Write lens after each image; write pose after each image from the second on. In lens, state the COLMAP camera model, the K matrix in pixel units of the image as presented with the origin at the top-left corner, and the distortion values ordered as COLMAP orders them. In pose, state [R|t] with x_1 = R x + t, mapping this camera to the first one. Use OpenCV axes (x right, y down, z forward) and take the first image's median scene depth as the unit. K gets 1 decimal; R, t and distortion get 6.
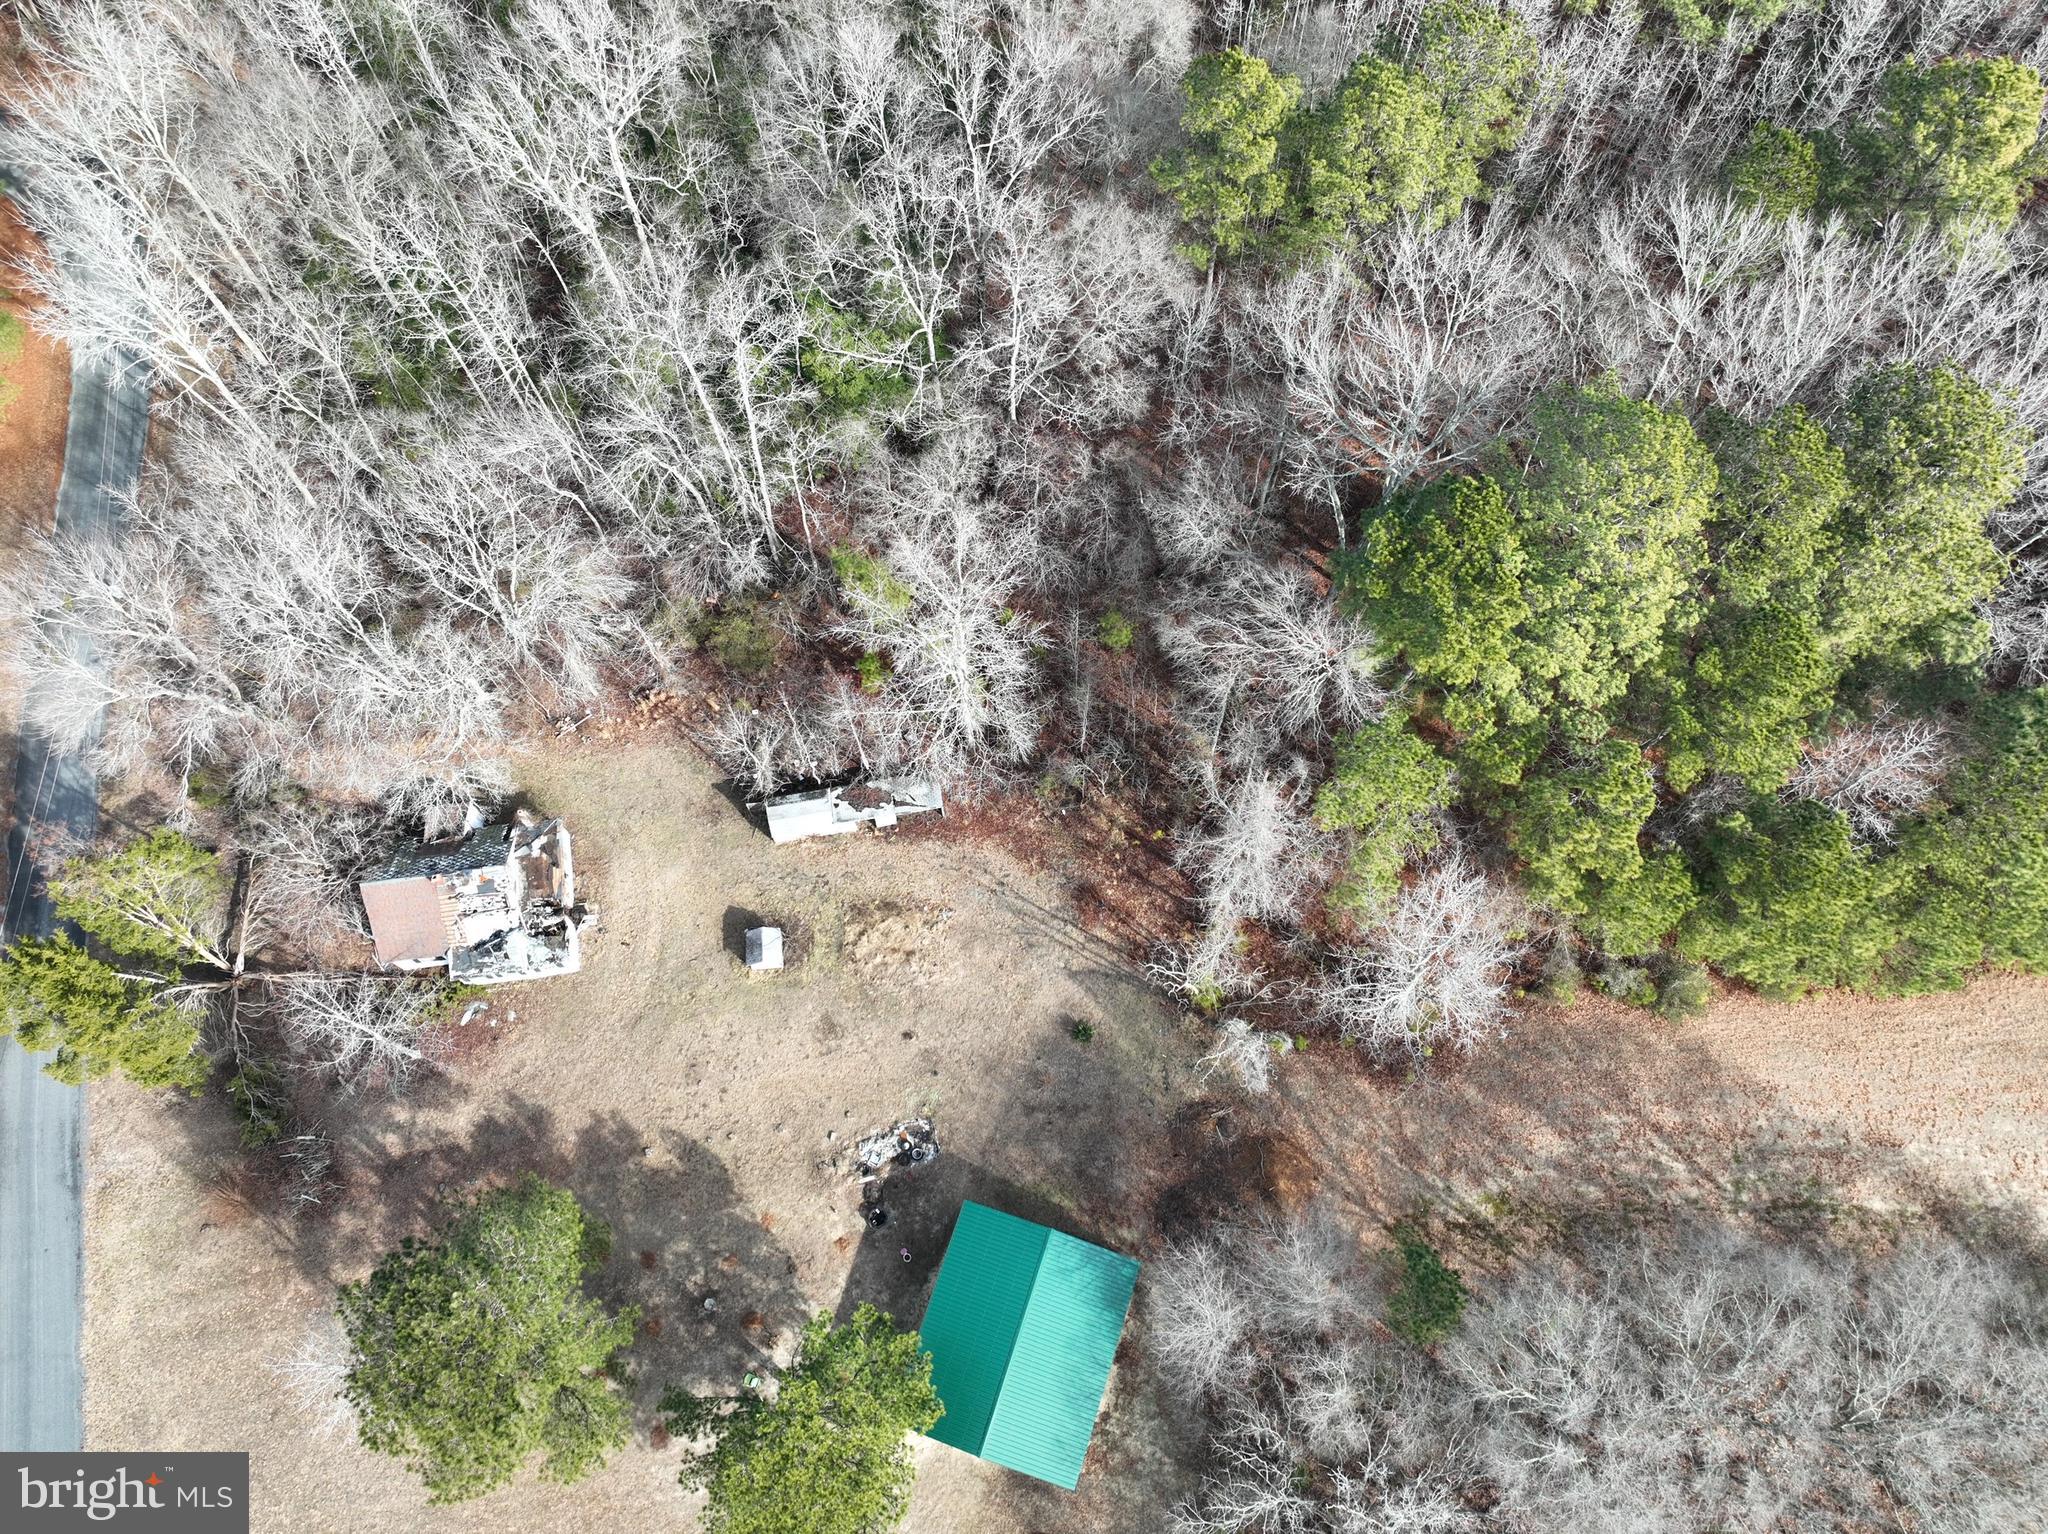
lens RADIAL K [[1441.2, 0, 1029.9], [0, 1441.2, 752.5], [0, 0, 1]] dist [-0.004309, 0.020487]
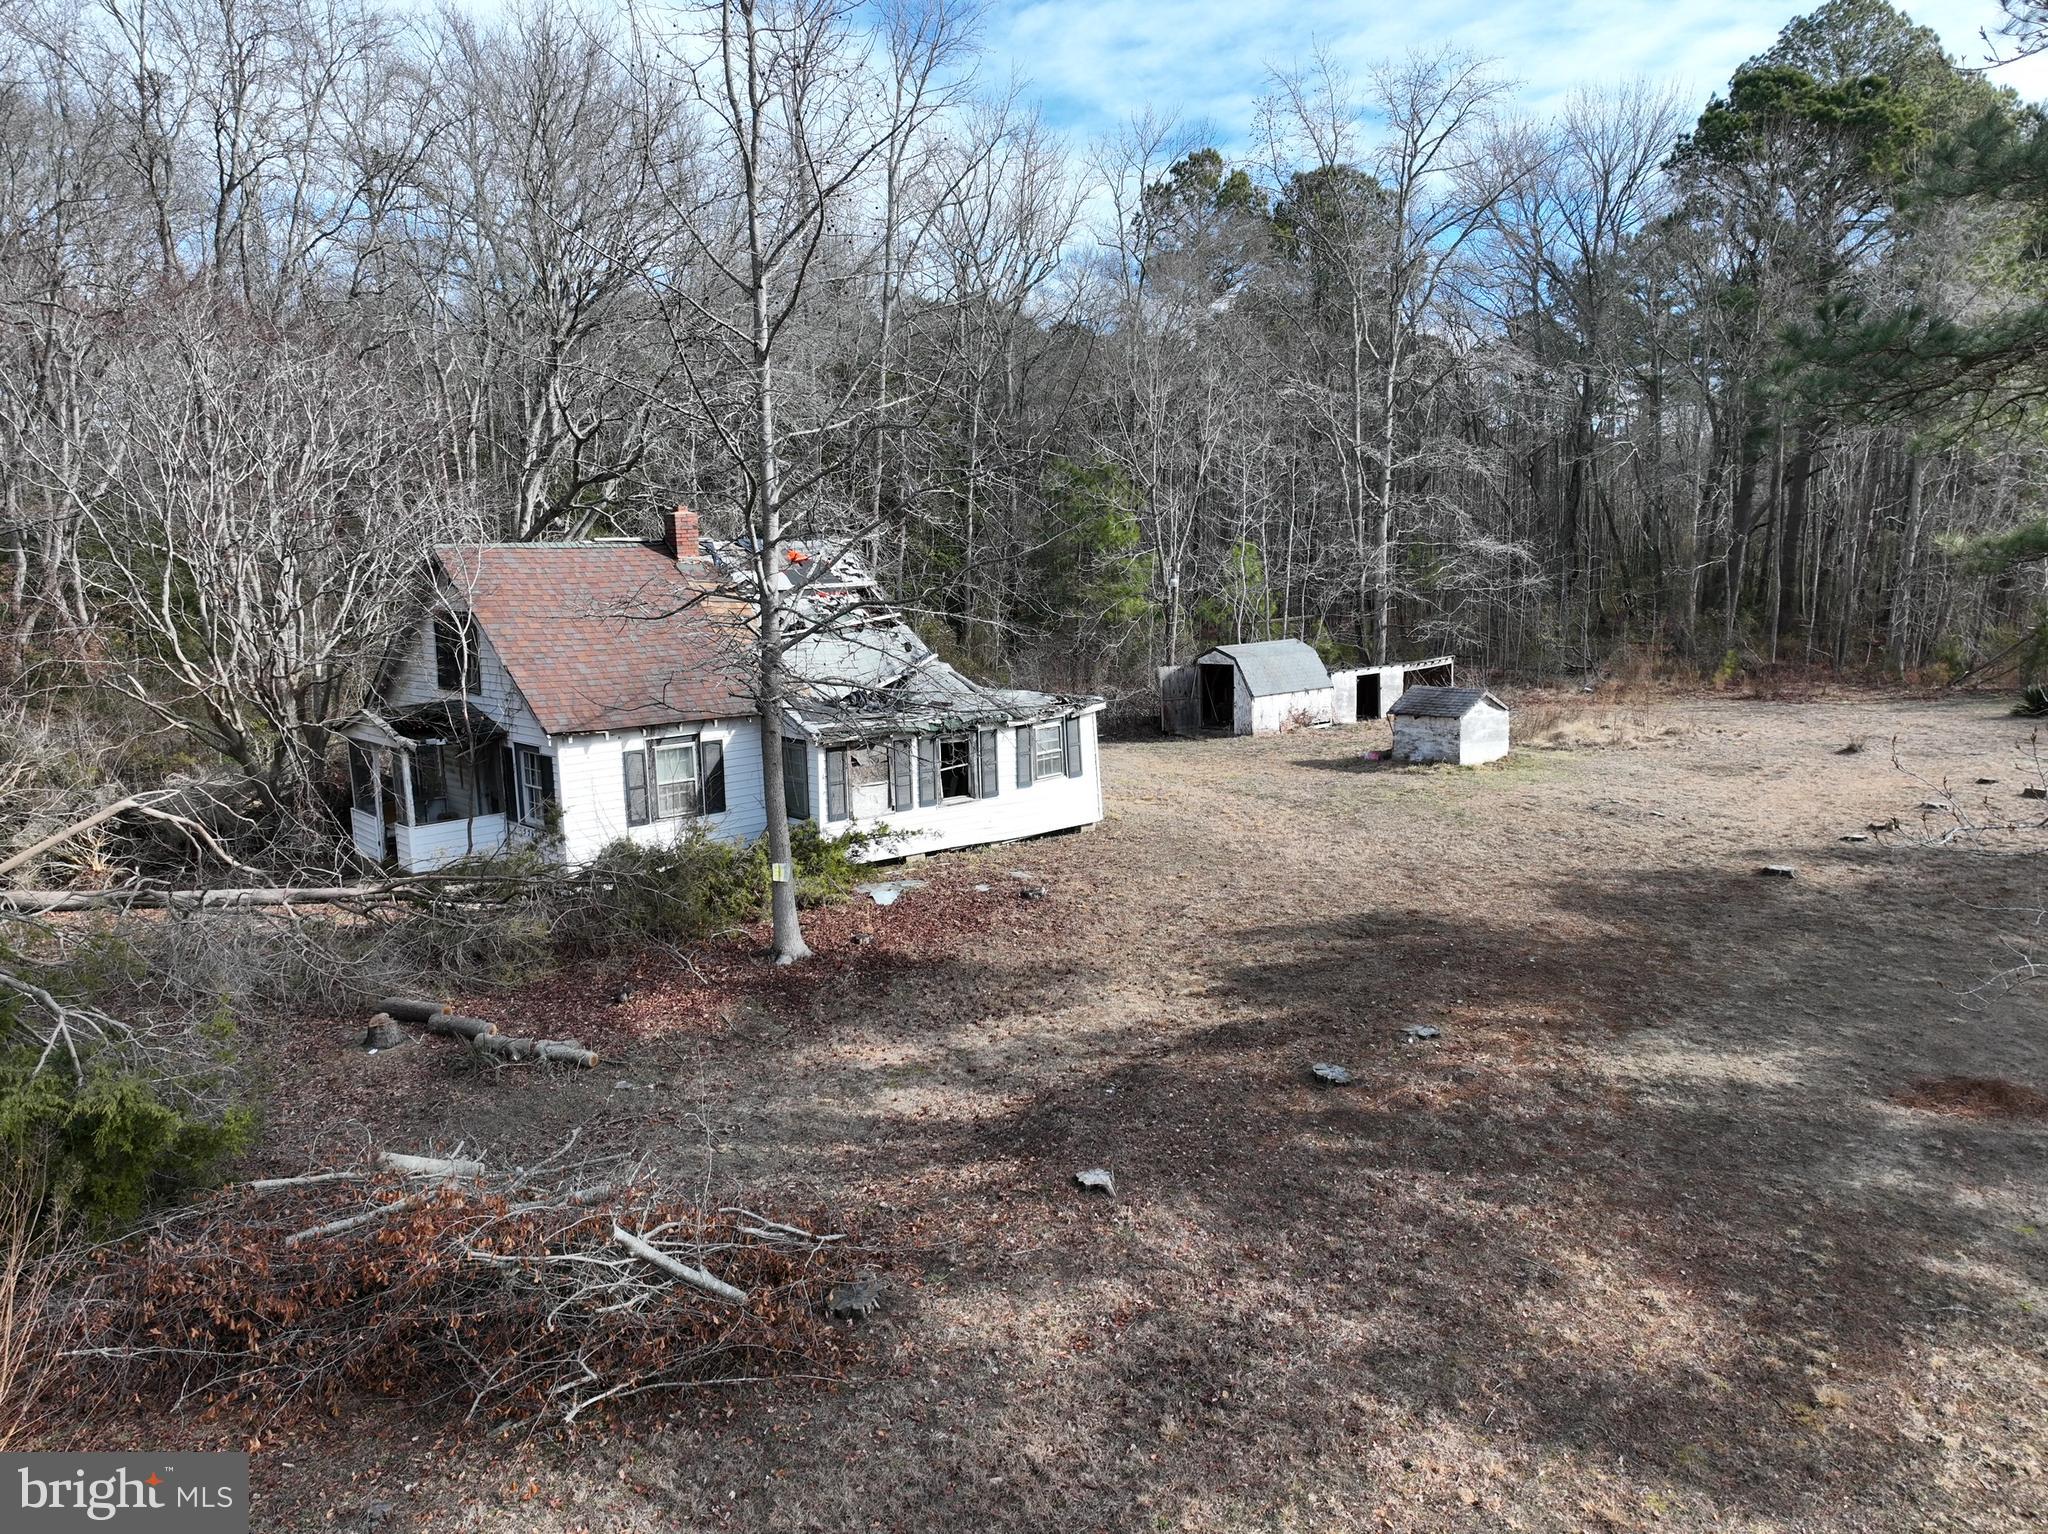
lens RADIAL K [[1441.2, 0, 1018.9], [0, 1441.2, 771.2], [0, 0, 1]] dist [-0.004309, 0.020487]
pose [[0.841871, -0.097042, 0.530882, -0.532709], [0.502265, 0.500773, -0.704951, 0.389580], [-0.197441, 0.860121, 0.470328, 0.889555]]
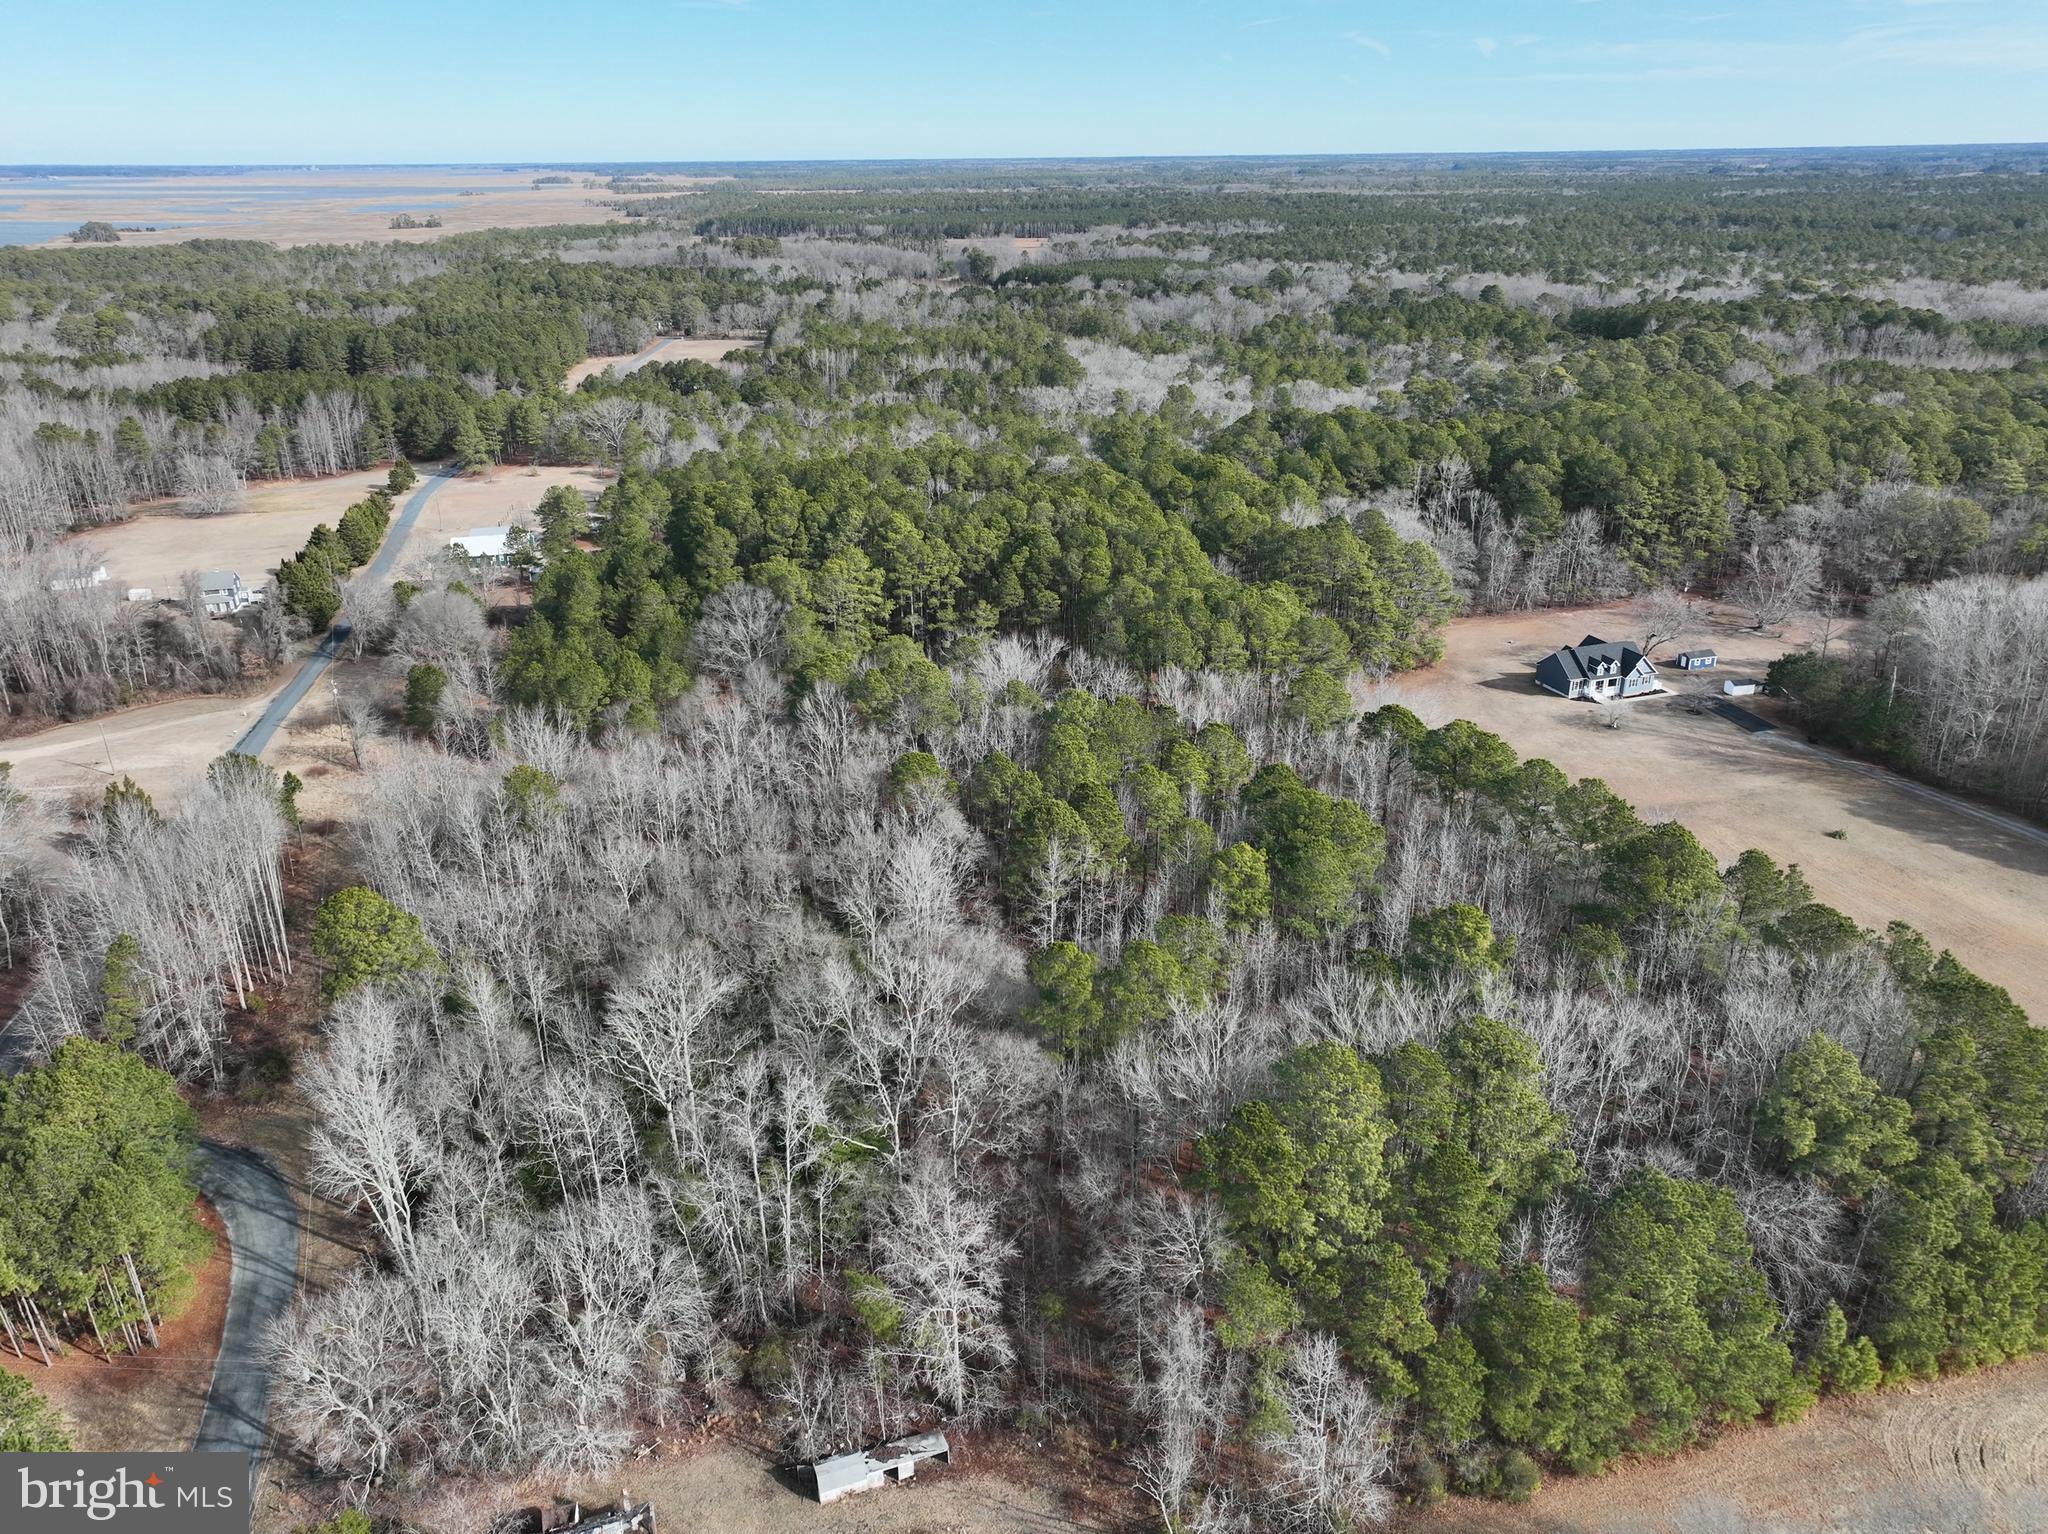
lens RADIAL K [[1441.2, 0, 1024.5], [0, 1441.2, 763.4], [0, 0, 1]] dist [-0.004309, 0.020487]
pose [[0.980768, -0.082080, 0.177080, -0.189338], [0.182206, 0.710276, -0.679933, 0.542142], [-0.069967, 0.699121, 0.711572, -0.400333]]
